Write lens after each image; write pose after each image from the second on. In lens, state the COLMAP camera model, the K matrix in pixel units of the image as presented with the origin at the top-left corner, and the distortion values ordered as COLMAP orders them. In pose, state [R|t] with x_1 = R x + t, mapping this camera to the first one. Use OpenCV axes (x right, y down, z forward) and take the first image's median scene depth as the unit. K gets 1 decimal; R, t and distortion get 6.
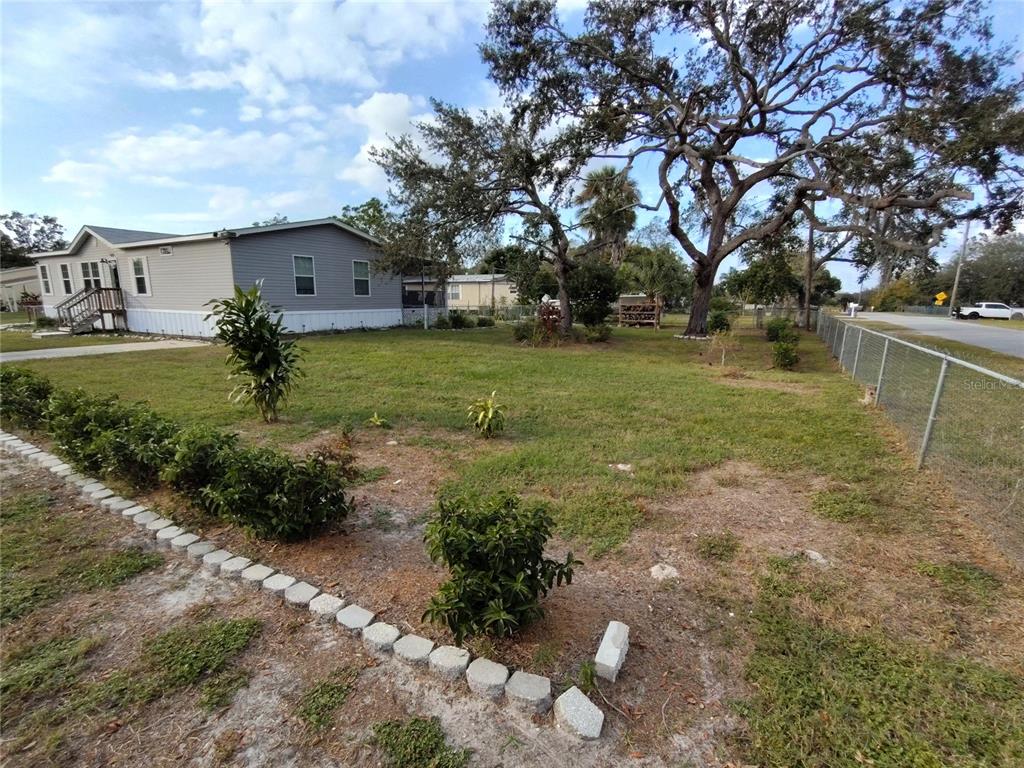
lens RADIAL K [[468.8, 0, 513.5], [0, 468.8, 381.9], [0, 0, 1]] dist [-0.008365, 0.005330]
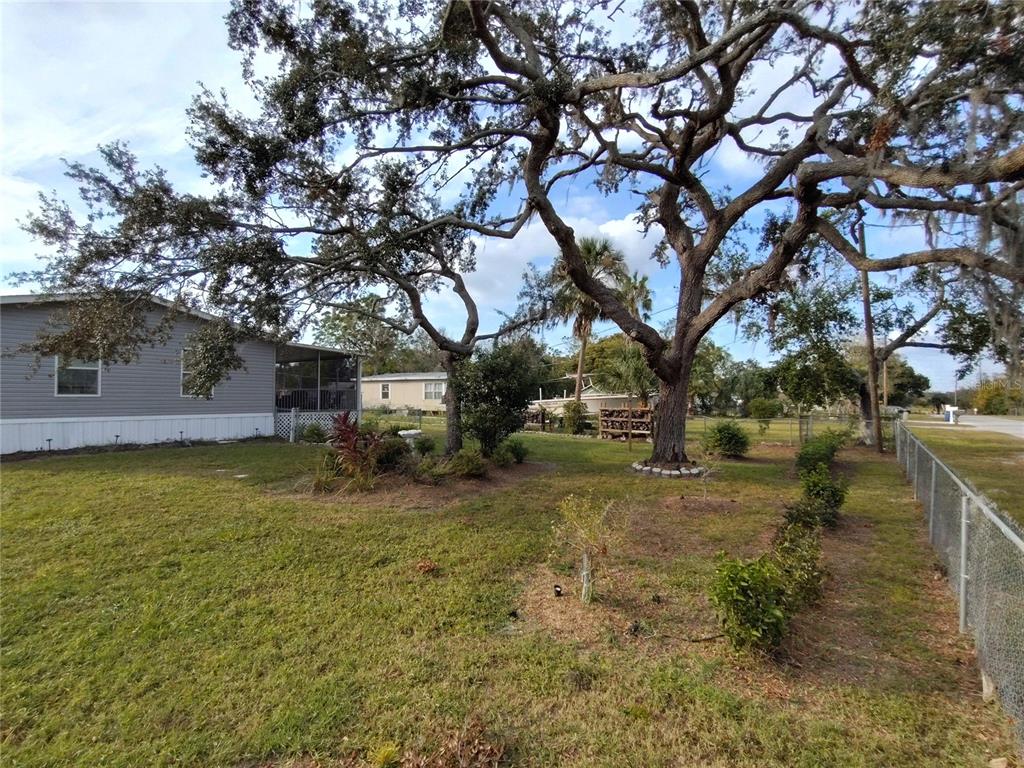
lens RADIAL K [[468.8, 0, 510.1], [0, 468.8, 386.4], [0, 0, 1]] dist [-0.008365, 0.005330]
pose [[0.991533, 0.001865, -0.129845, 0.200954], [-0.027305, 0.980537, -0.194424, -0.056931], [0.126955, 0.196324, 0.972286, 0.285882]]
